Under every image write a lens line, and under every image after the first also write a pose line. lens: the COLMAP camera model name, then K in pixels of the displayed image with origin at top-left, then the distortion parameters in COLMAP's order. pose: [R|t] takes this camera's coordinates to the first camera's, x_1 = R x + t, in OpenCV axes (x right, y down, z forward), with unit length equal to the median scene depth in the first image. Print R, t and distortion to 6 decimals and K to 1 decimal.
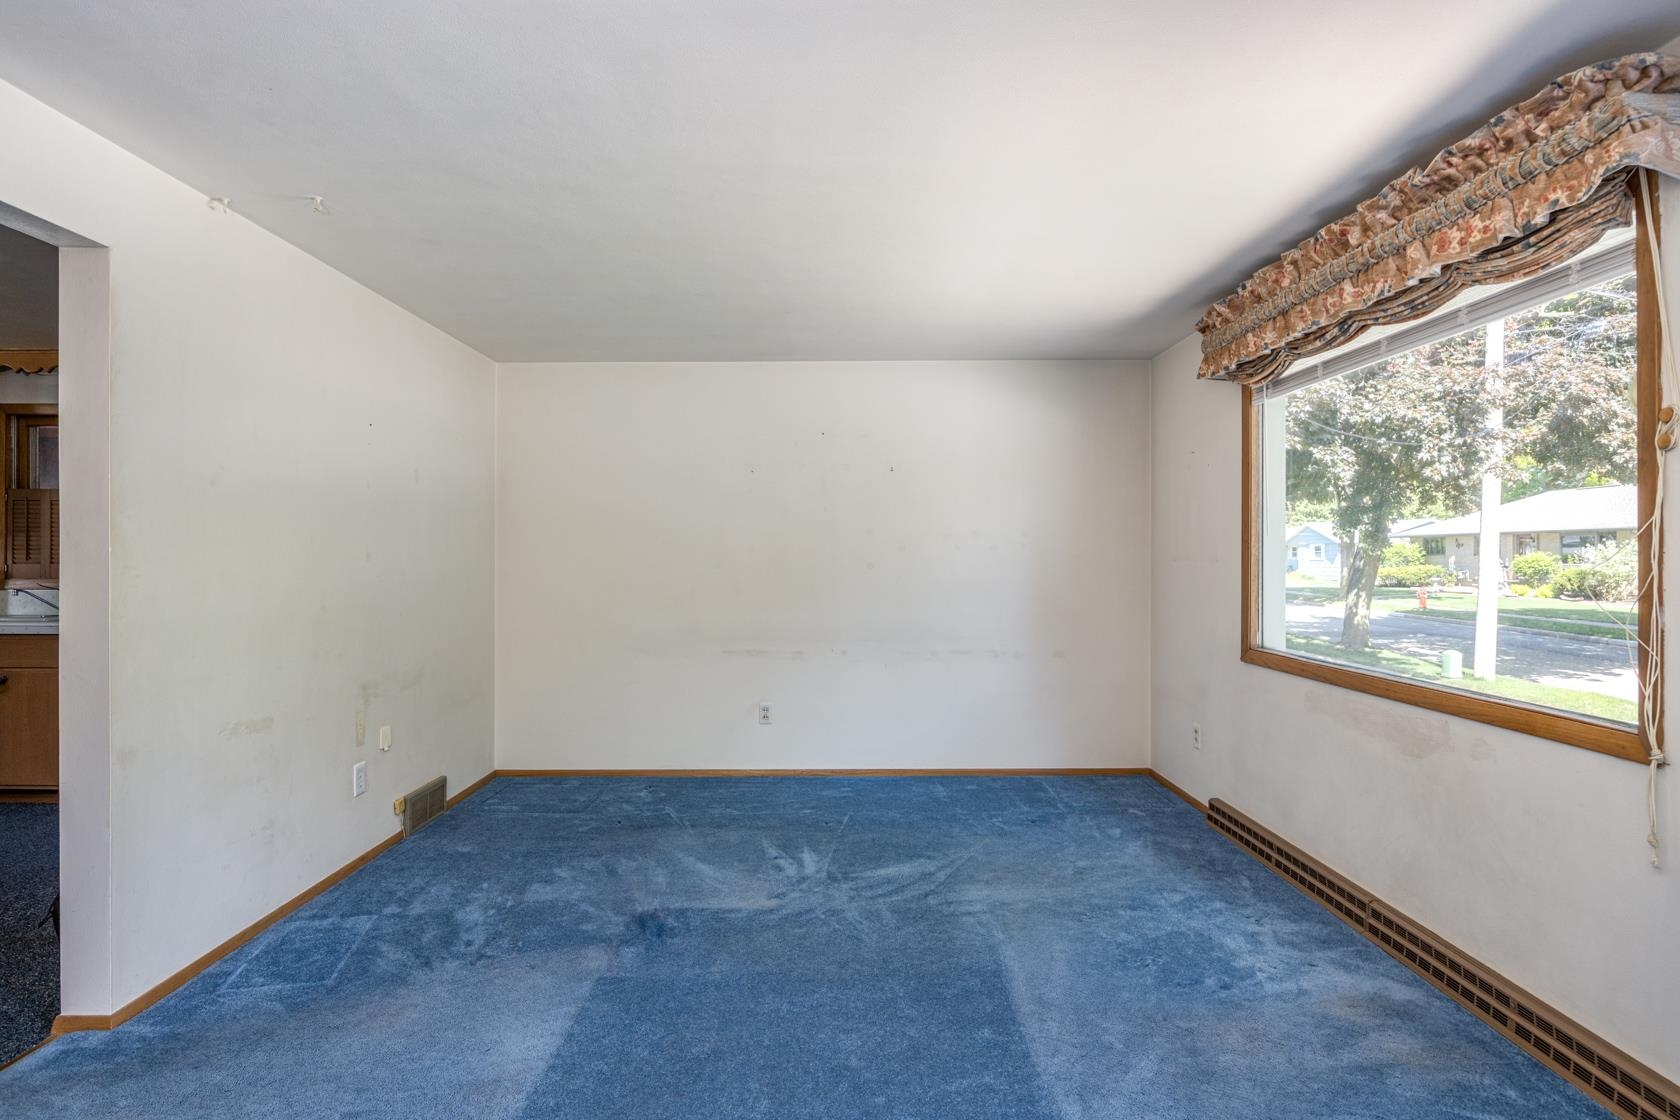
lens RADIAL K [[903.2, 0, 835.5], [0, 903.2, 557.6], [0, 0, 1]] dist [0.001358, 0.000420]
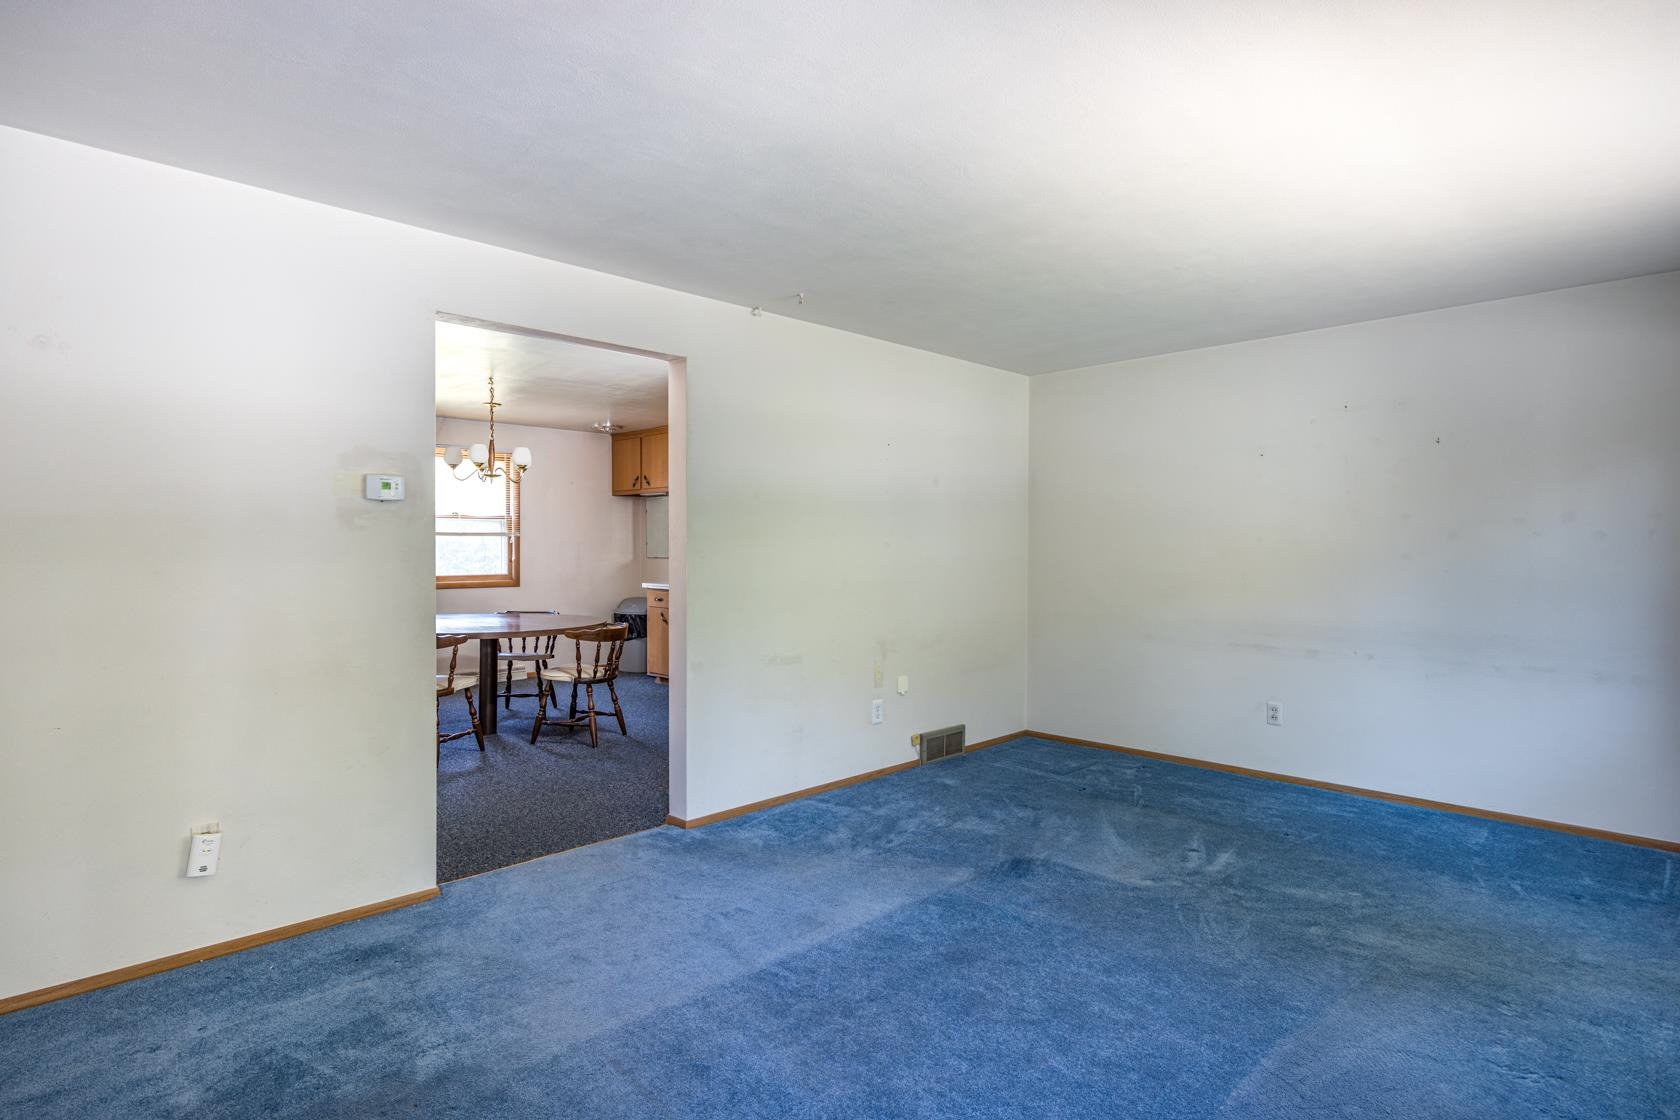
lens RADIAL K [[903.2, 0, 832.7], [0, 903.2, 557.4], [0, 0, 1]] dist [0.001358, 0.000420]
pose [[0.689973, 0.010705, -0.723756, 0.398162], [-0.002987, 0.999924, 0.011943, 0.001330], [0.723829, -0.006079, 0.689953, 0.036739]]
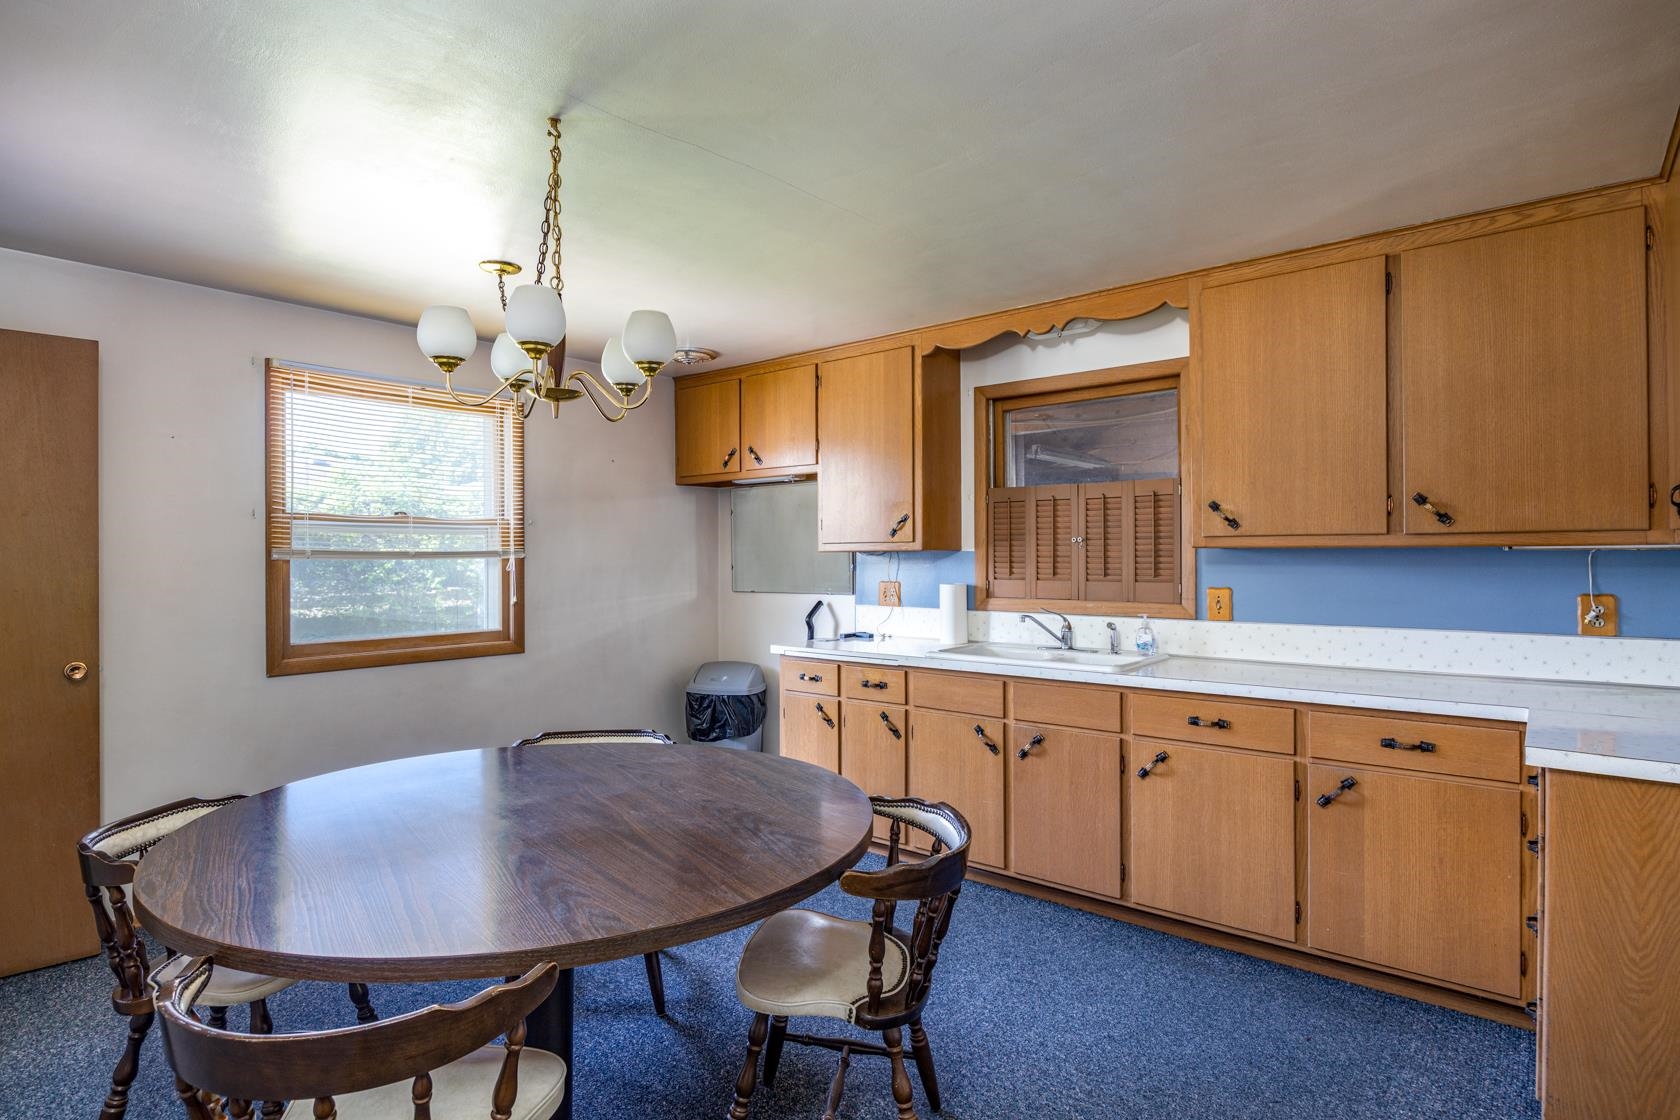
lens RADIAL K [[903.2, 0, 842.7], [0, 903.2, 552.4], [0, 0, 1]] dist [0.001358, 0.000420]
pose [[0.759413, -0.006223, -0.650579, -0.638964], [0.006268, 0.999978, -0.002247, -0.022921], [0.650578, -0.002372, 0.759435, 0.381953]]
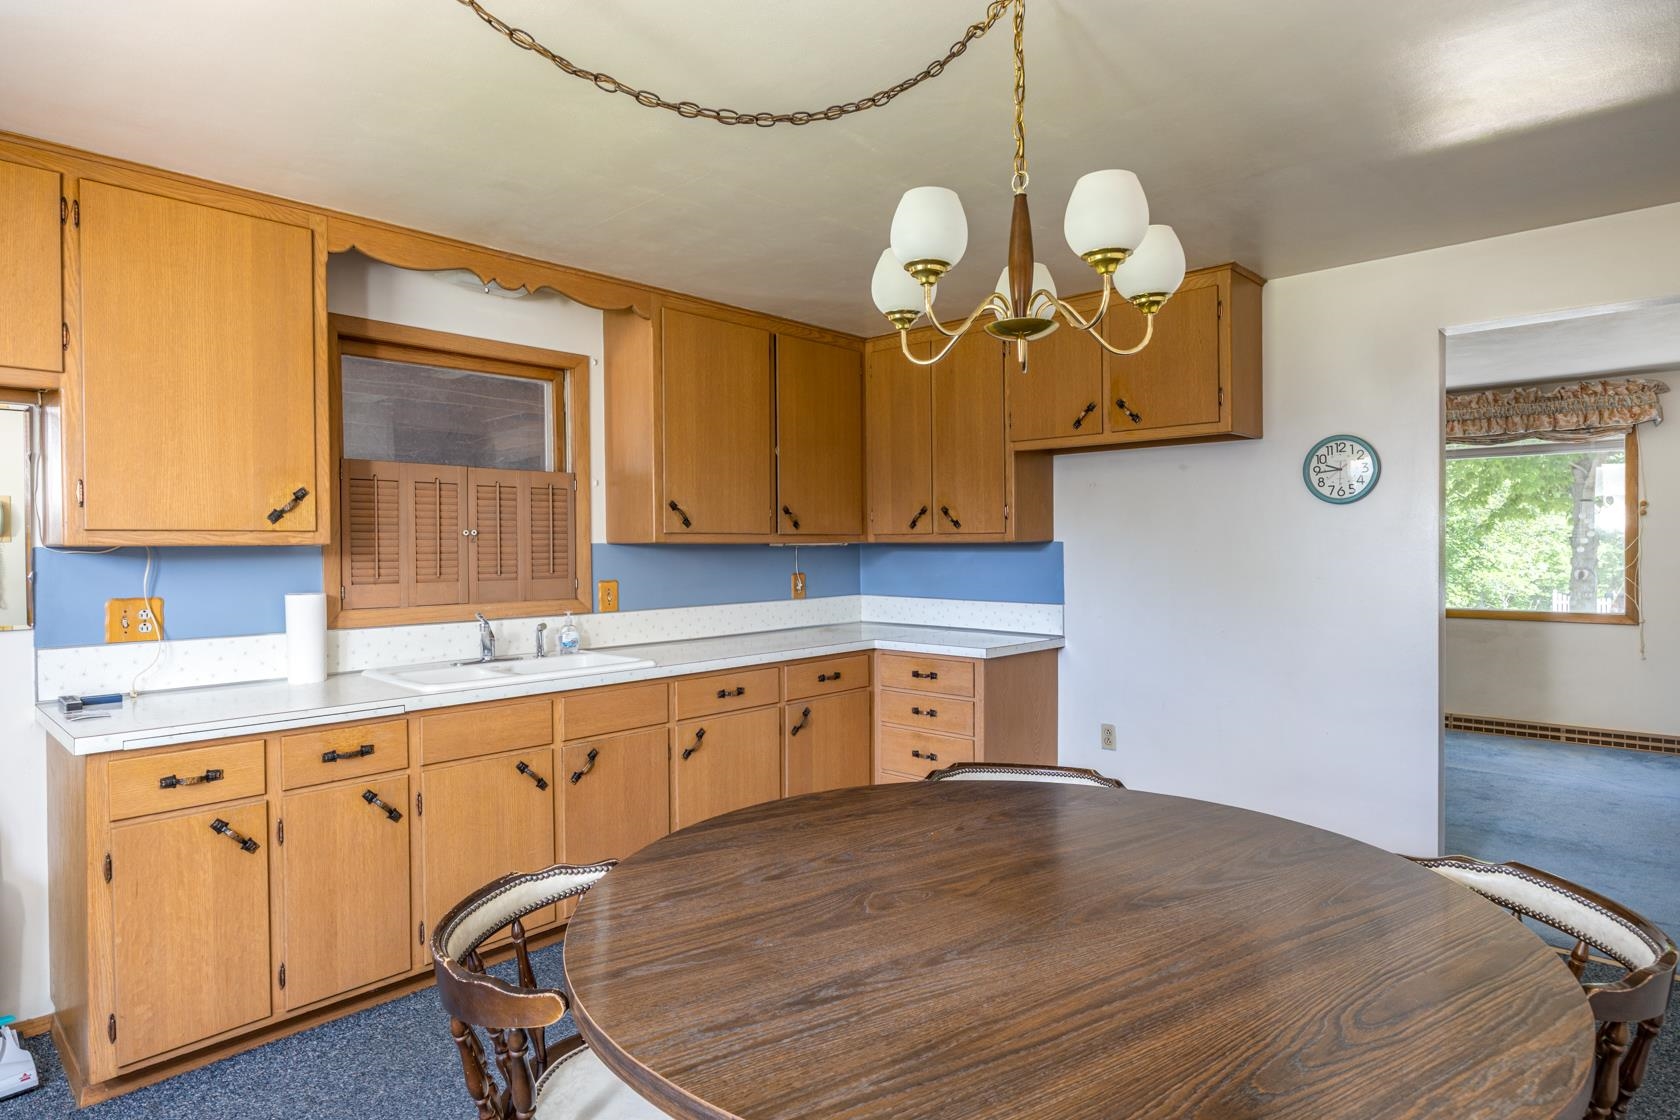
lens RADIAL K [[923.6, 0, 838.9], [0, 923.6, 557.0], [0, 0, 1]] dist [-0.015815, -0.000996]
pose [[0.677891, -0.014015, 0.735029, -1.514943], [0.007917, 0.999899, 0.011763, -0.022383], [-0.735120, -0.002154, 0.677934, 0.469493]]
